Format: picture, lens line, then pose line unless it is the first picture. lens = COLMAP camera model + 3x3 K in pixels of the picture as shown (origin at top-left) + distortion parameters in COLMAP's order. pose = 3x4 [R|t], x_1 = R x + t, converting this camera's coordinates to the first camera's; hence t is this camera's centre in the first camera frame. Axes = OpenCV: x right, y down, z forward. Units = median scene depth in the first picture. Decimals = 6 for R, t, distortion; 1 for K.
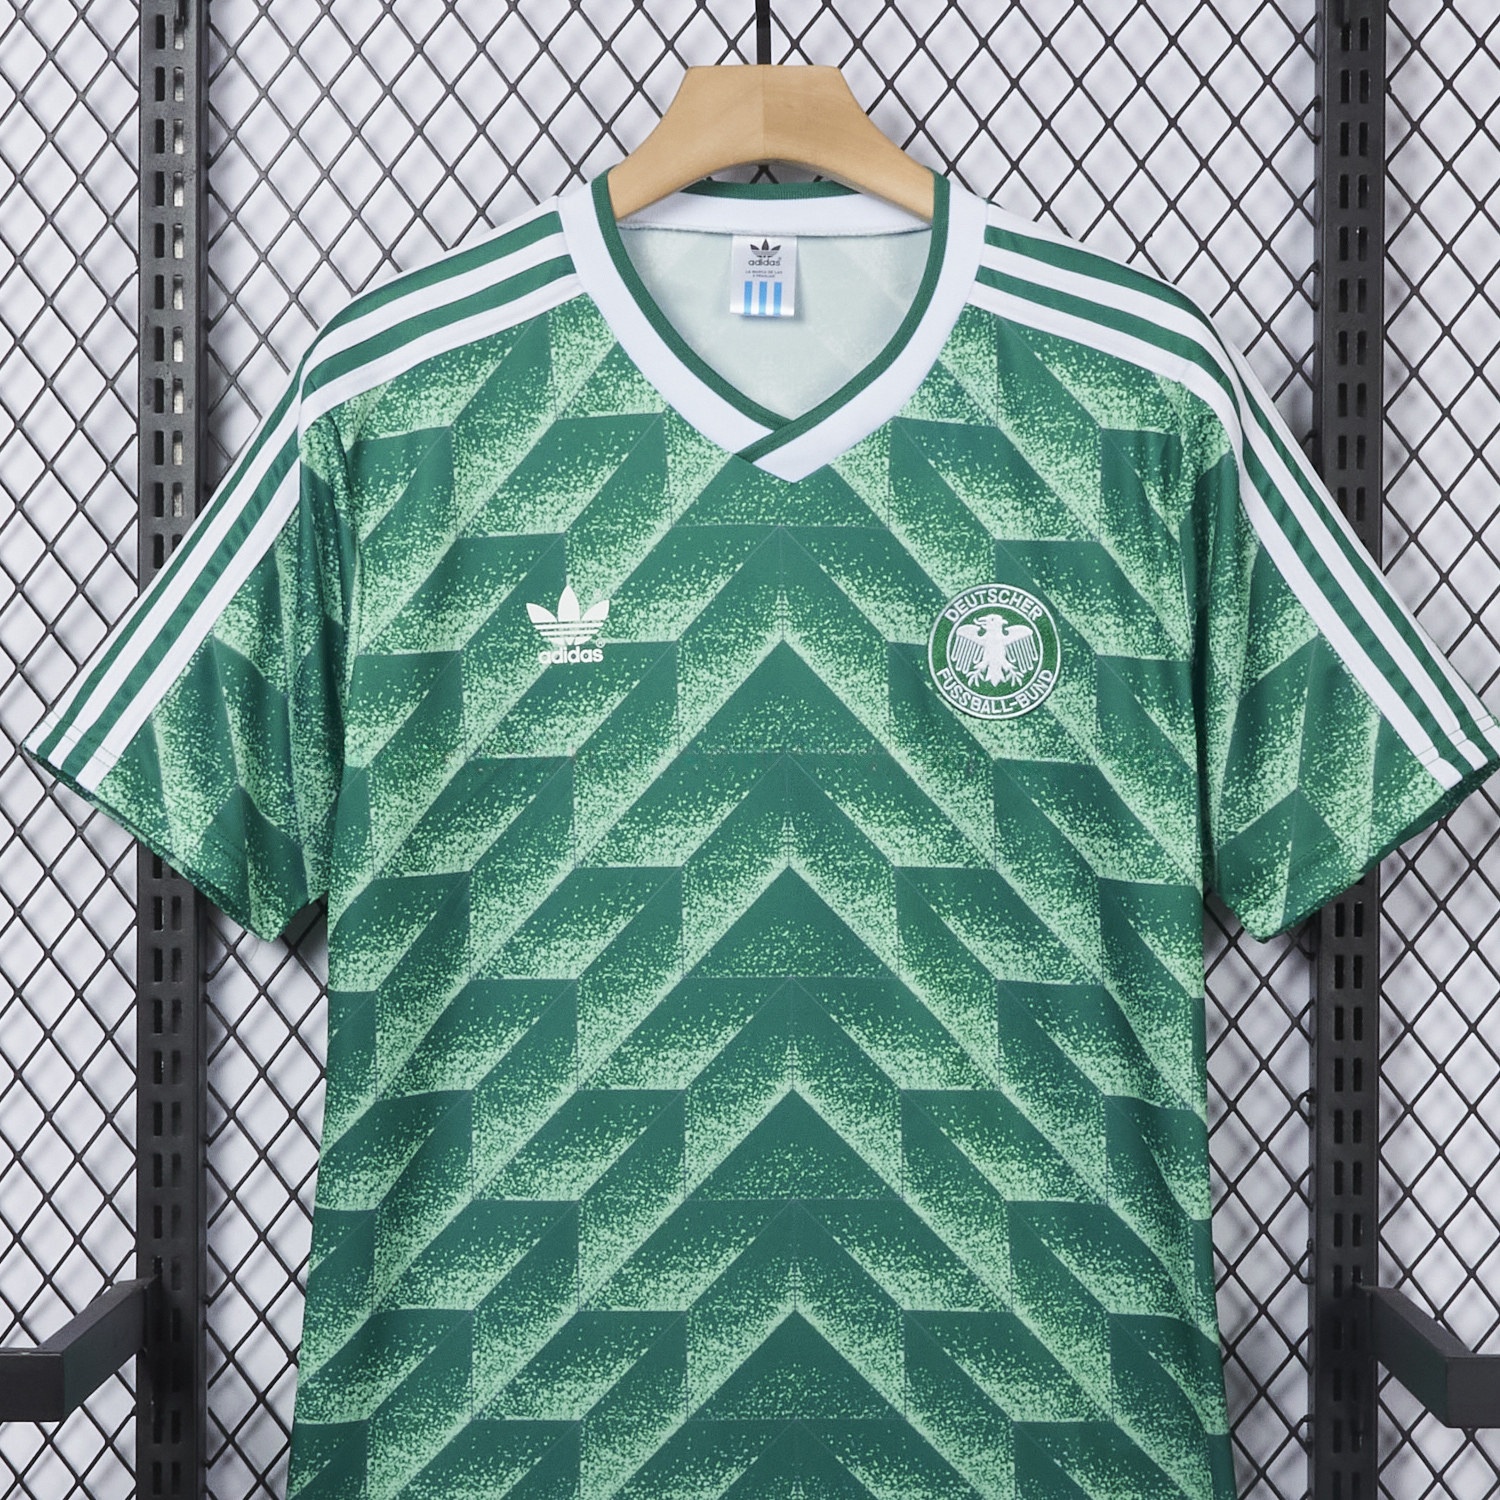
lens RADIAL K [[3246.9, 0, 750.0], [0, 3246.9, 750.0], [0, 0, 1]] dist [0.011970, -0.094787]
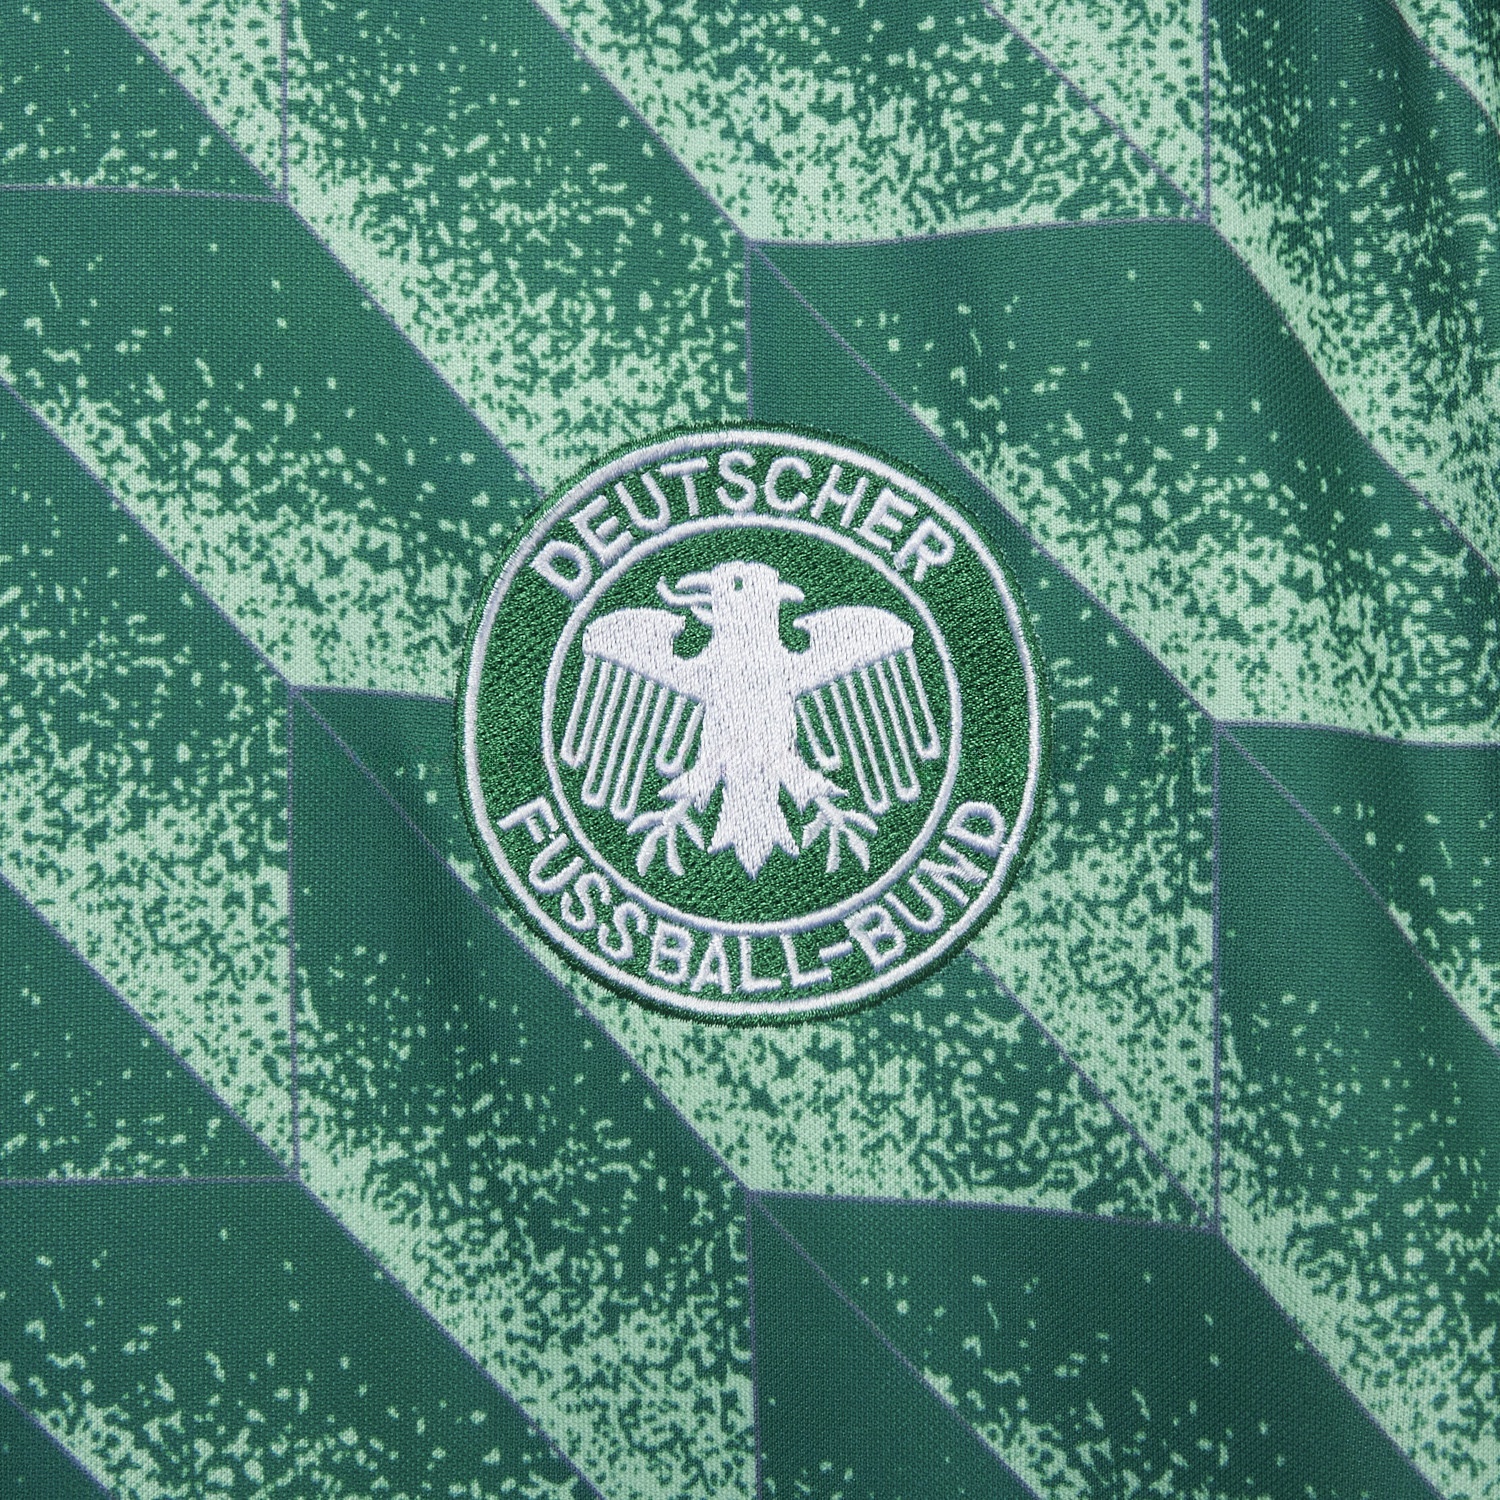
lens RADIAL K [[3246.9, 0, 750.0], [0, 3246.9, 750.0], [0, 0, 1]] dist [0.011970, -0.094787]
pose [[0.997494, -0.008407, 0.070248, 0.056939], [0.013257, 0.997538, -0.068858, -0.012111], [-0.069497, 0.069616, 0.995150, 0.741724]]
